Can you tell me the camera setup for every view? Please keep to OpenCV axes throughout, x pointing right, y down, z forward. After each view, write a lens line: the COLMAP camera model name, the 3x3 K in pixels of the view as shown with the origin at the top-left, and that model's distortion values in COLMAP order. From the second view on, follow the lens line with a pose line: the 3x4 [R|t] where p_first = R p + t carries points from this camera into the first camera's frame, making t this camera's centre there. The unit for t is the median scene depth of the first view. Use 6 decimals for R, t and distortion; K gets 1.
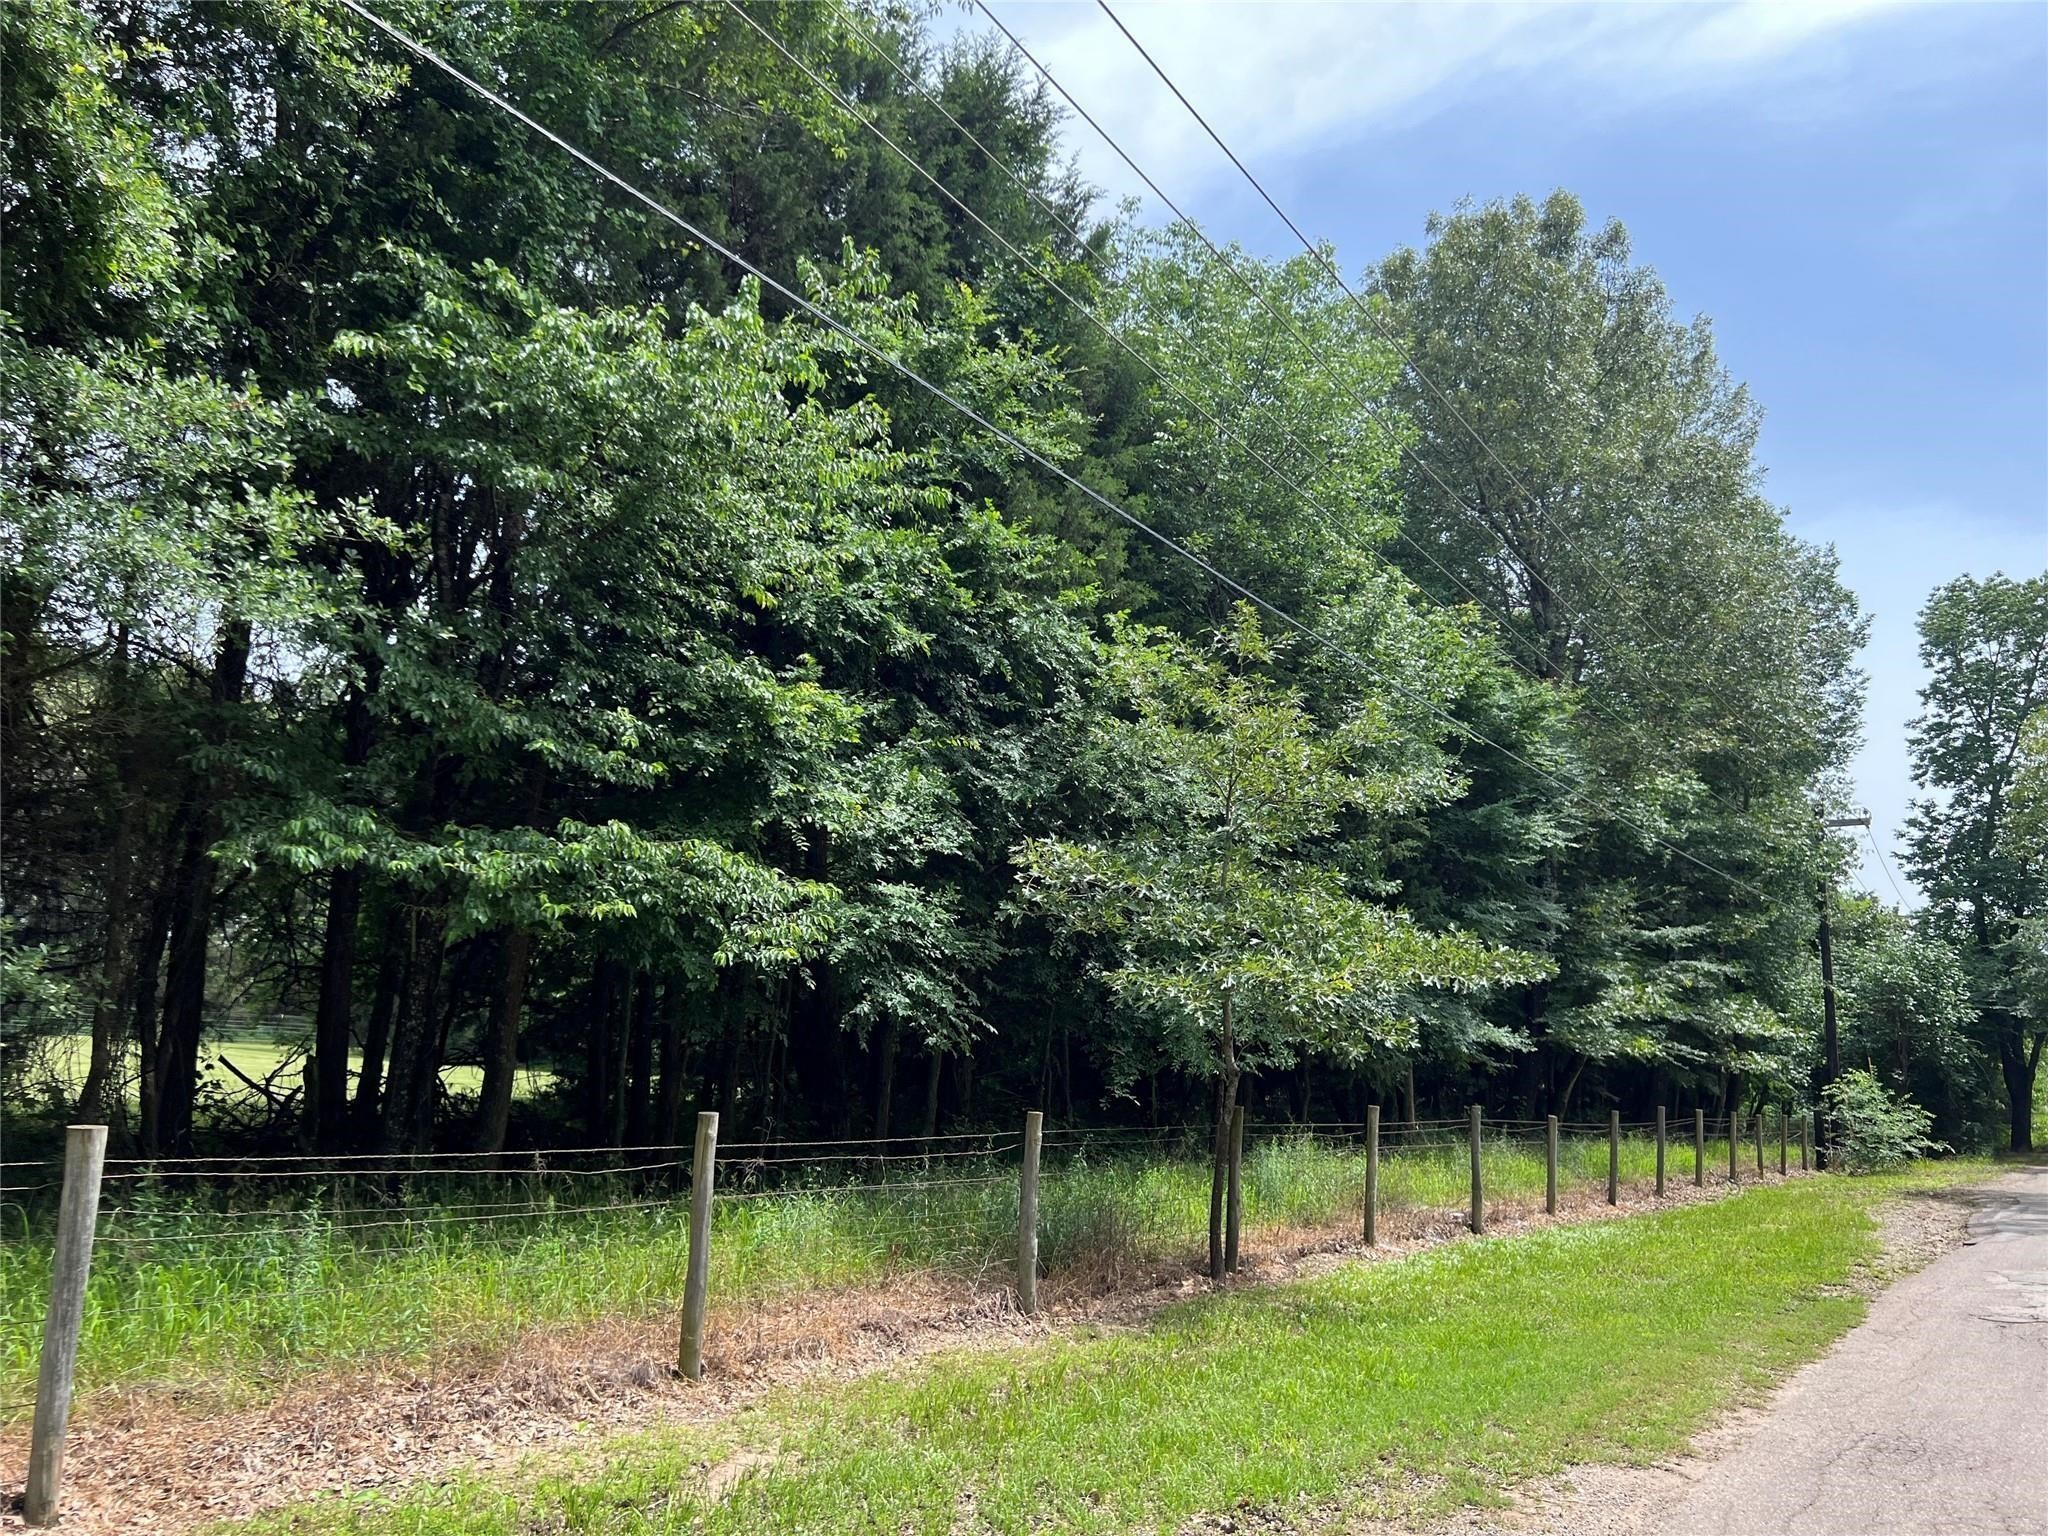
lens RADIAL K [[1505.8, 0, 1024.0], [0, 1505.8, 768.0], [0, 0, 1]] dist [0.081095, -0.109513]
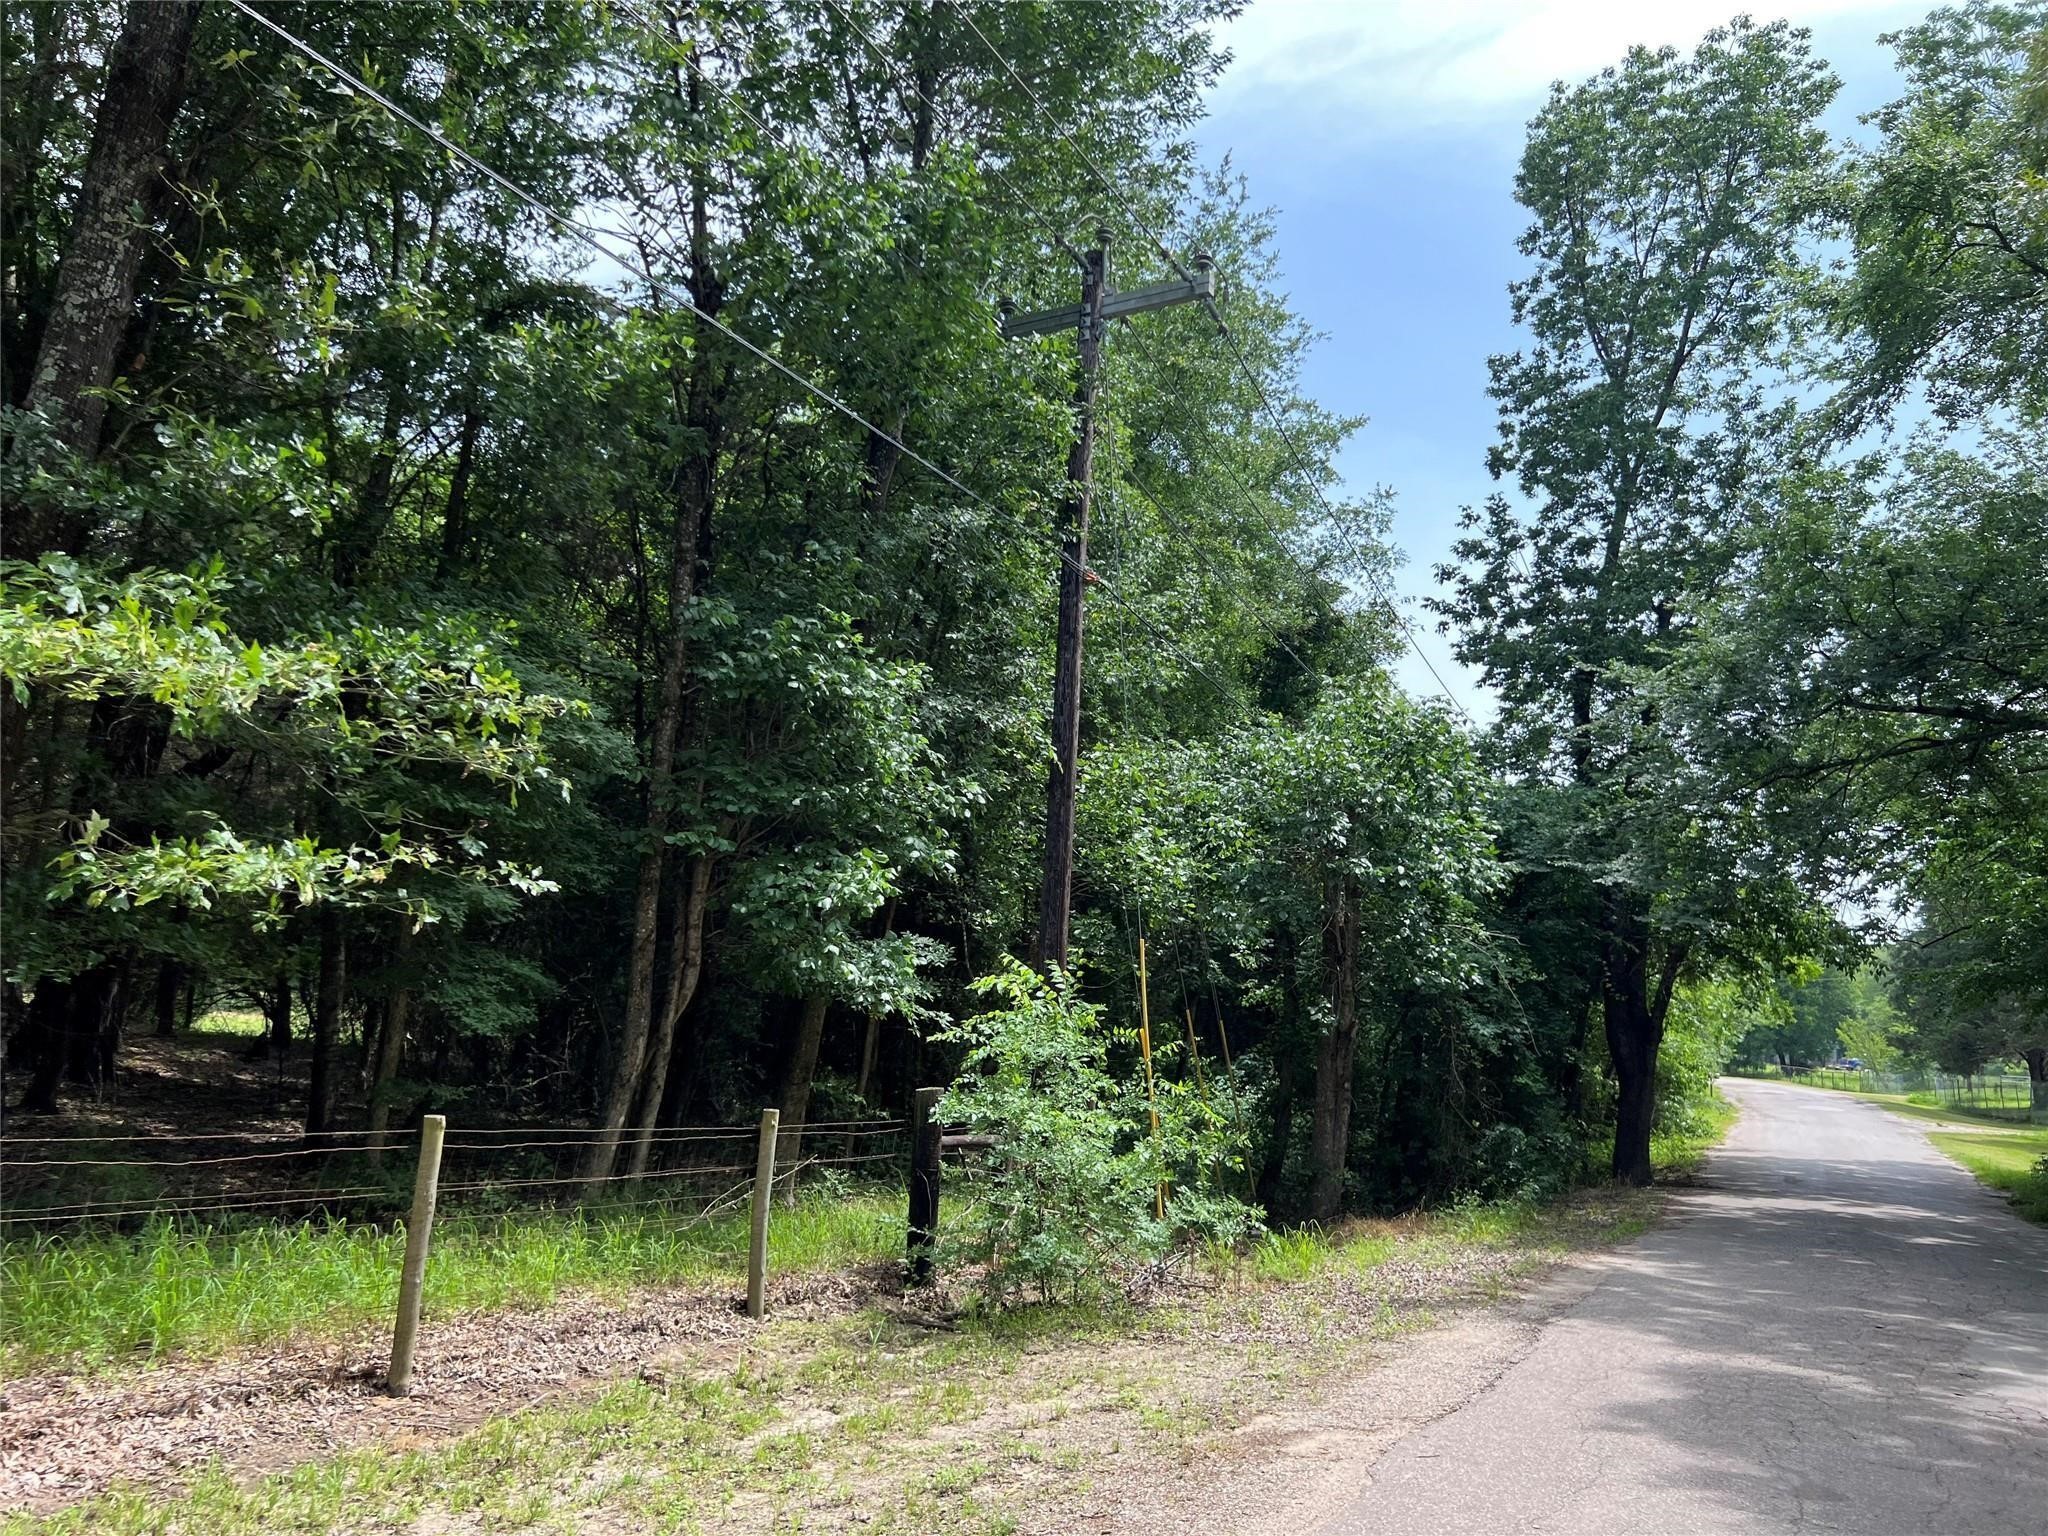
lens RADIAL K [[1505.8, 0, 1024.0], [0, 1505.8, 768.0], [0, 0, 1]] dist [0.081095, -0.109513]
pose [[0.986854, 0.066040, 0.147504, 0.371006], [-0.062670, 0.997658, -0.027388, 0.126329], [-0.148967, 0.017784, 0.988682, 0.538237]]
